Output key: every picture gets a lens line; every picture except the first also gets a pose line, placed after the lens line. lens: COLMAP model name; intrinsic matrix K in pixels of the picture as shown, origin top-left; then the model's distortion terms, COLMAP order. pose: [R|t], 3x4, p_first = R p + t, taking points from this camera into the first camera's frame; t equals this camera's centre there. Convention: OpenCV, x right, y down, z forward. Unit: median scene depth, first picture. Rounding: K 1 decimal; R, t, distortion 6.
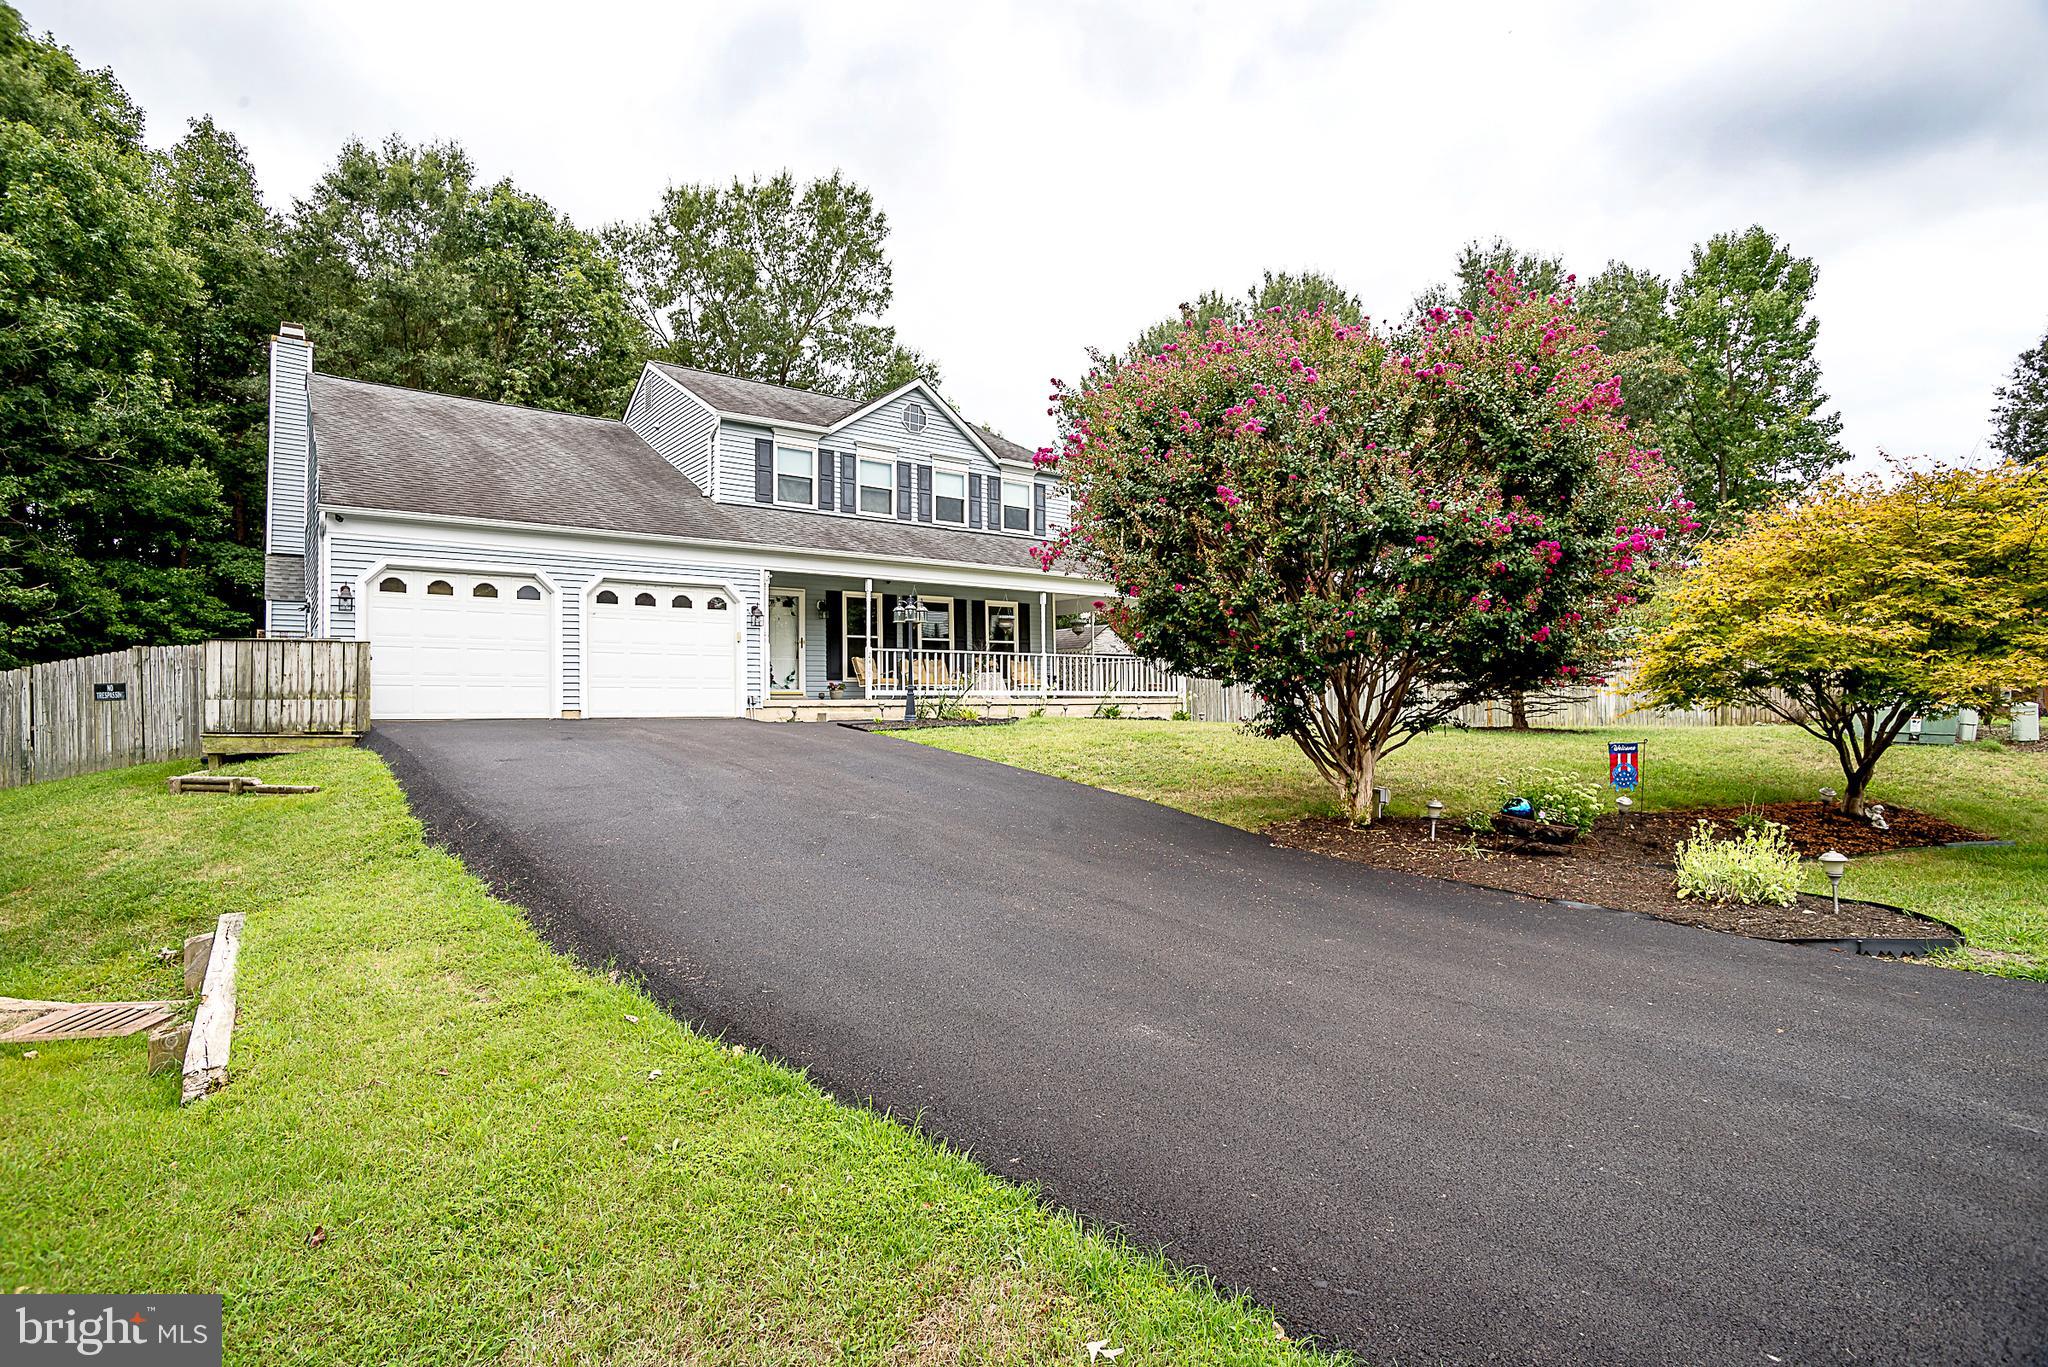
lens RADIAL K [[1022.9, 0, 974.8], [0, 1022.9, 667.7], [0, 0, 1]] dist [-0.061688, 0.020354]
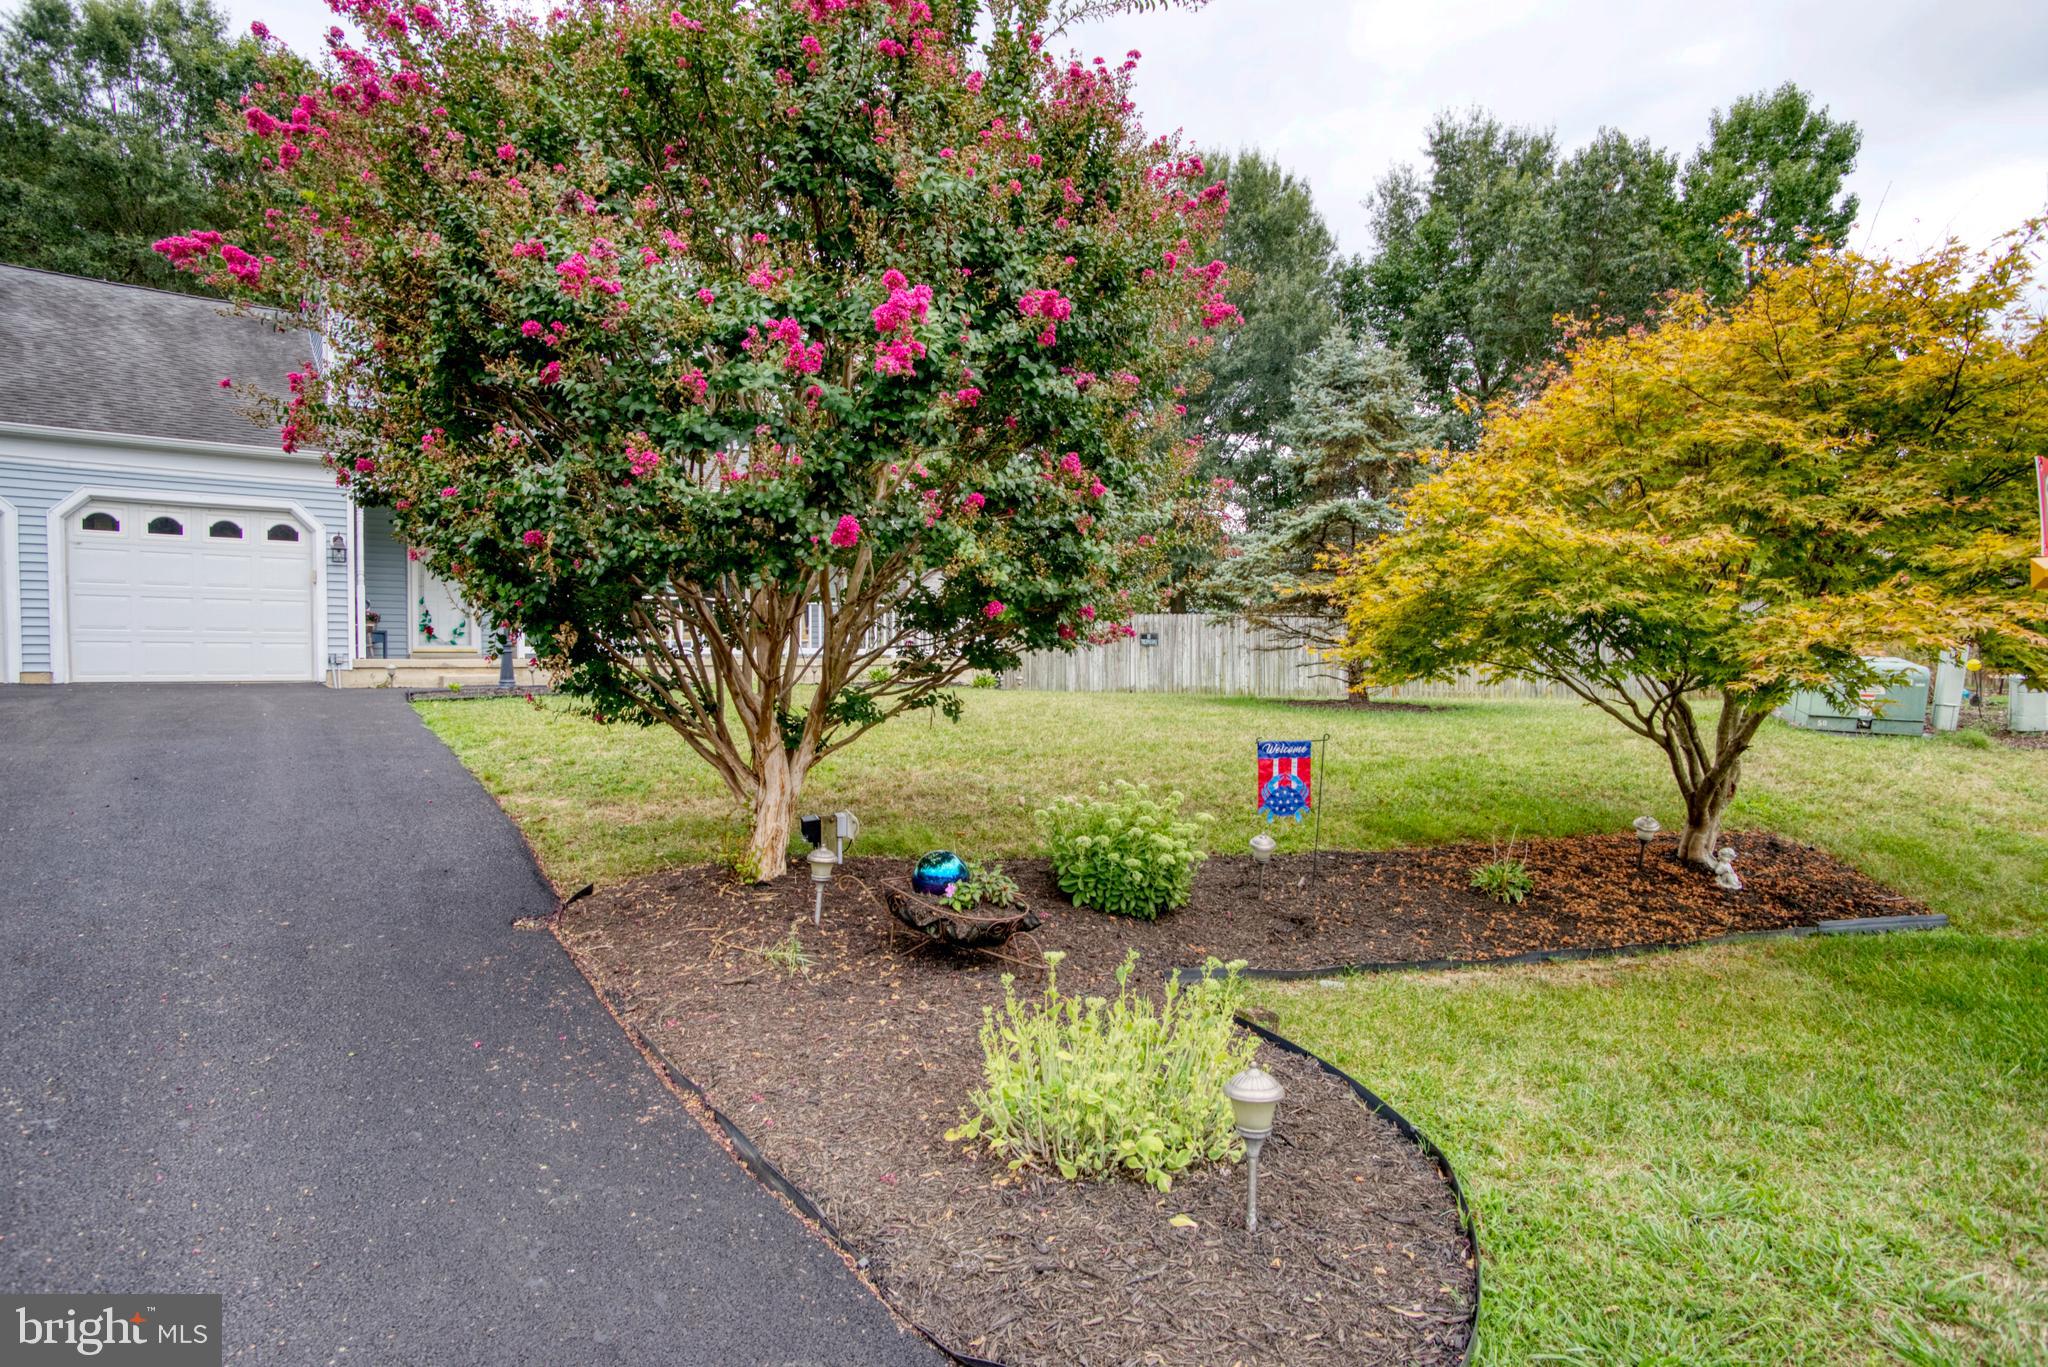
lens RADIAL K [[1067.3, 0, 1014.0], [0, 1067.3, 668.1], [0, 0, 1]] dist [-0.031925, 0.009089]
pose [[0.999995, 0.003186, 0.000265, 0.273399], [-0.003194, 0.999247, 0.038674, 0.004850], [-0.000142, -0.038675, 0.999252, 0.207657]]
